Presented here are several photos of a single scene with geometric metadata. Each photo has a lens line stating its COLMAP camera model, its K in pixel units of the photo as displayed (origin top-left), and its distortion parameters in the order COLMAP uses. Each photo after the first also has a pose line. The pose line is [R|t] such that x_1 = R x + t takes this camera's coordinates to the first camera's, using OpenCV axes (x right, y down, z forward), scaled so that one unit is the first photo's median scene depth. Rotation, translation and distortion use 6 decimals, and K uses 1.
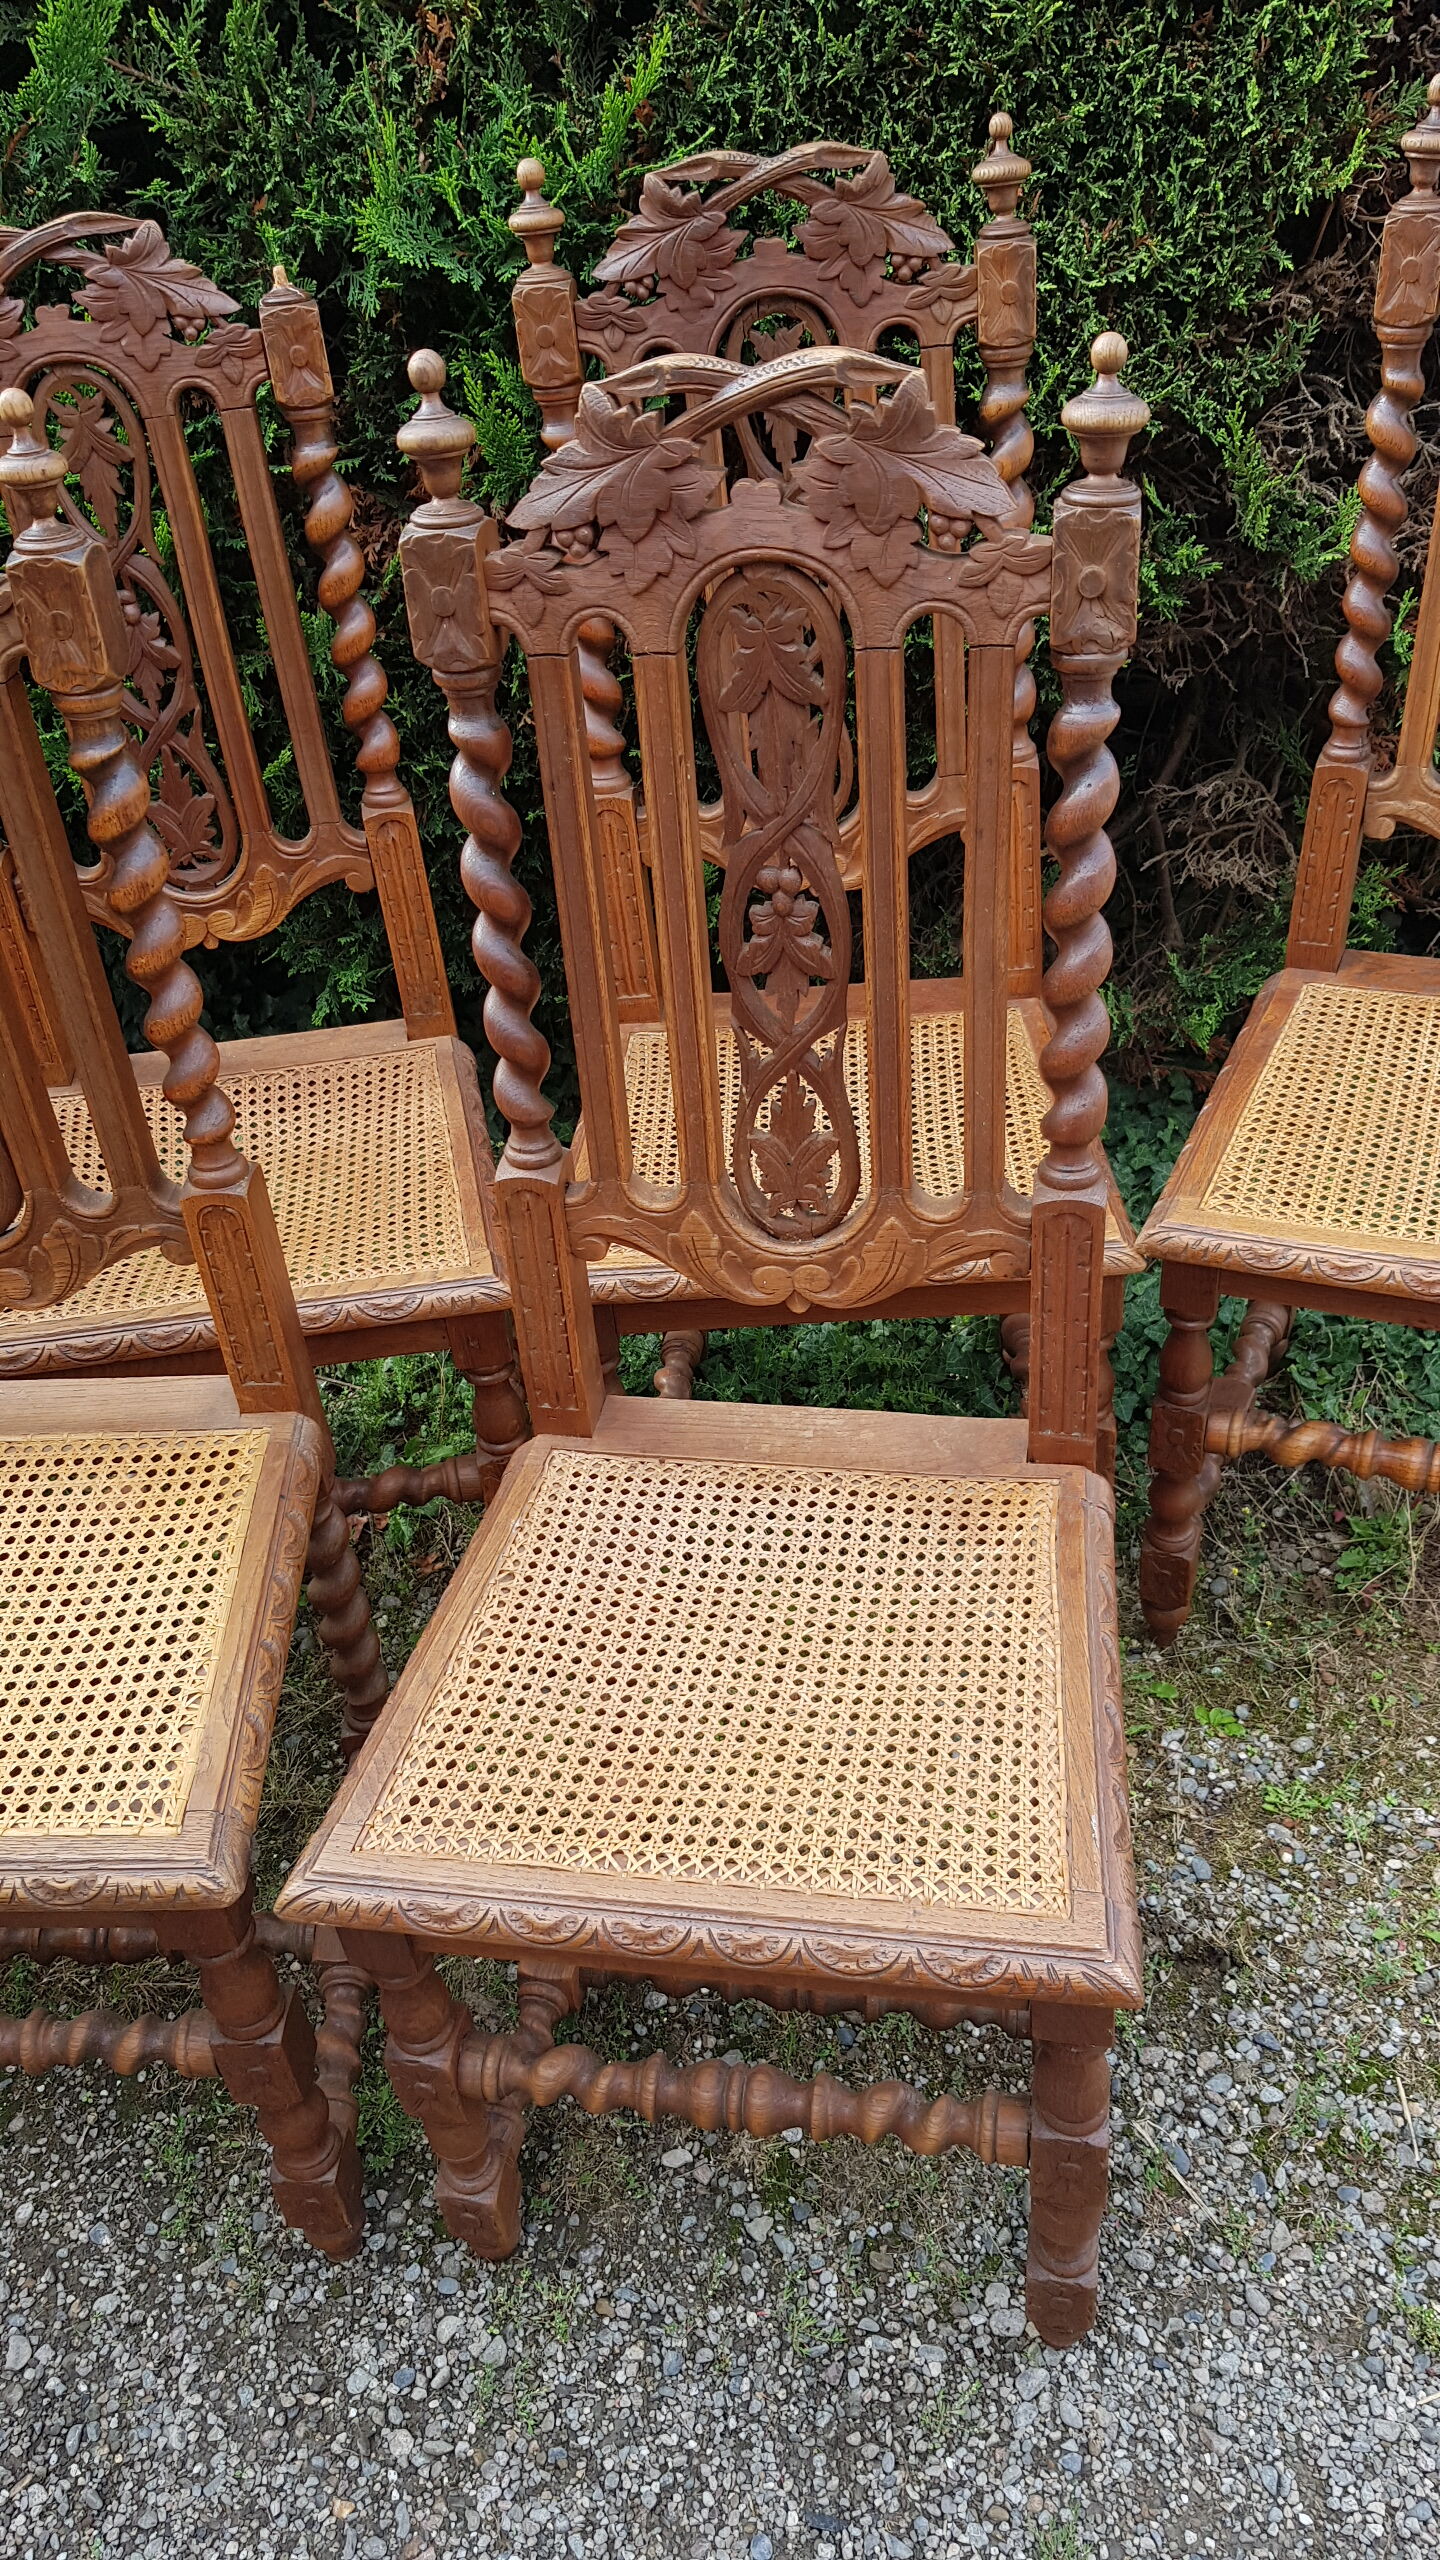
lens RADIAL K [[2003.3, 0, 738.9], [0, 2003.3, 1291.6], [0, 0, 1]] dist [0.027683, -0.073719]
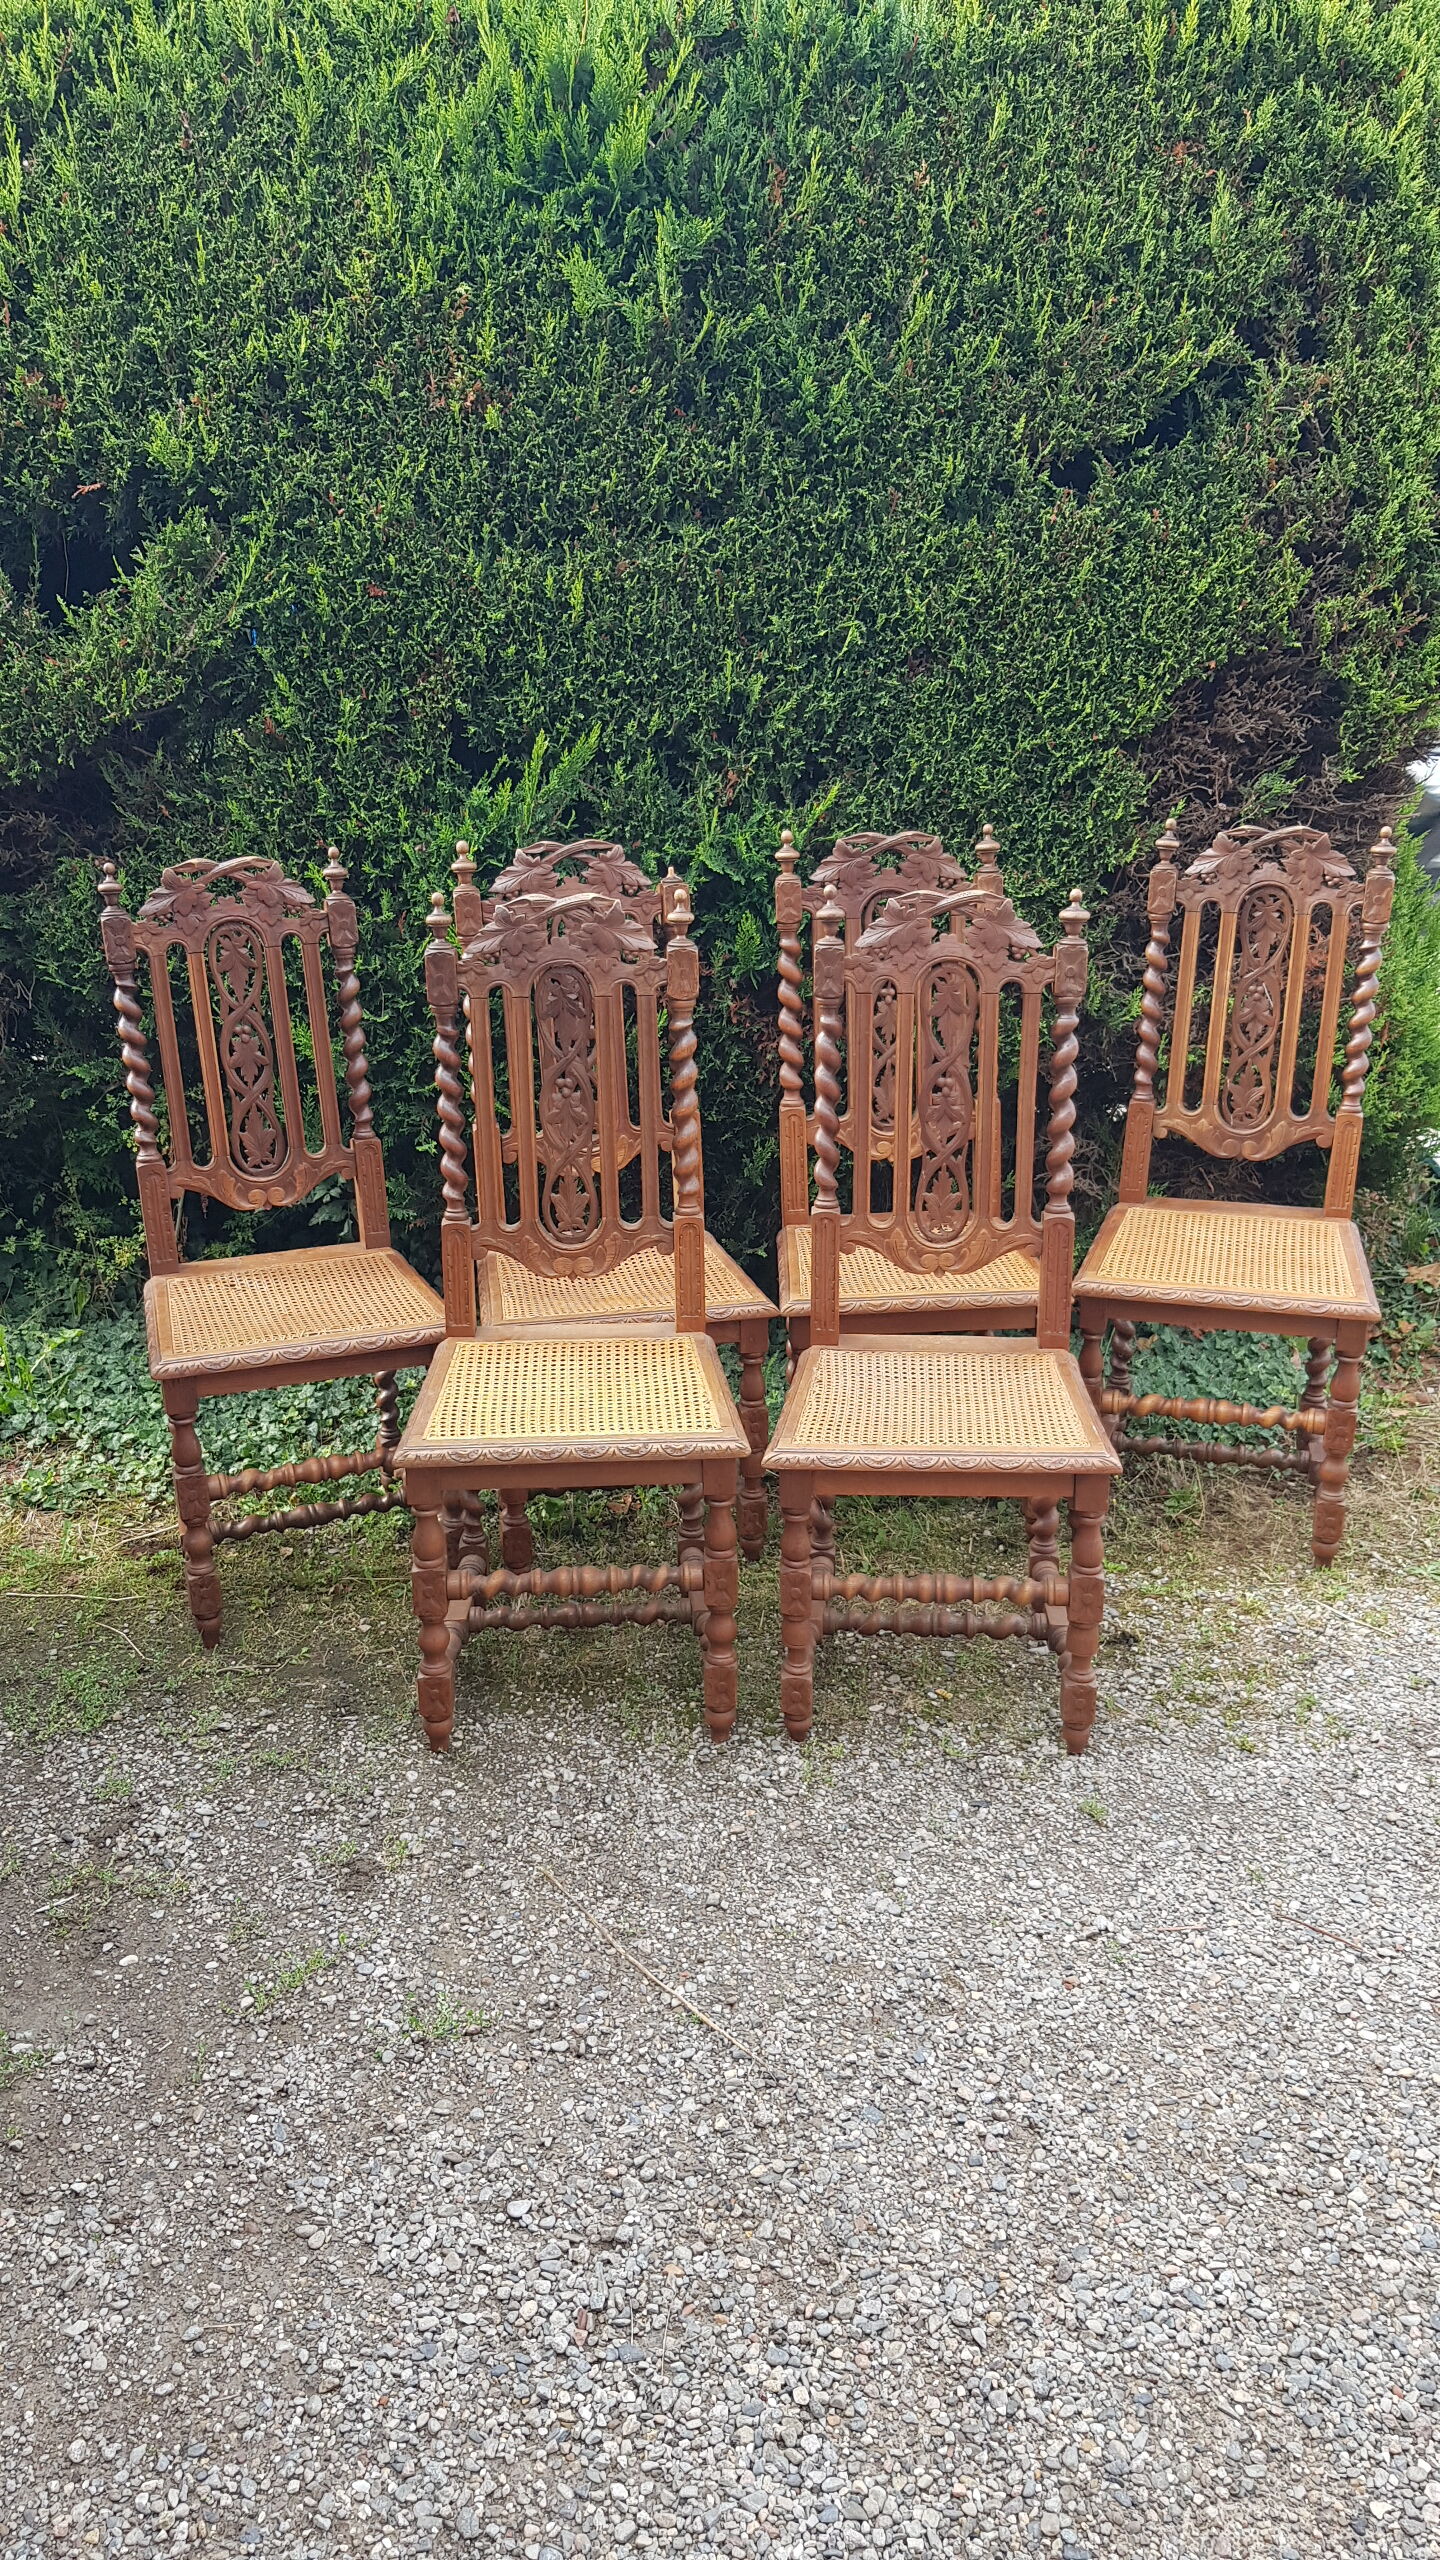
lens RADIAL K [[2003.3, 0, 705.0], [0, 2003.3, 1272.8], [0, 0, 1]] dist [0.027683, -0.073719]
pose [[0.993352, 0.033262, 0.110206, -0.430269], [0.003139, 0.949164, -0.314766, 0.637372], [-0.115074, 0.313019, 0.942750, -0.994913]]
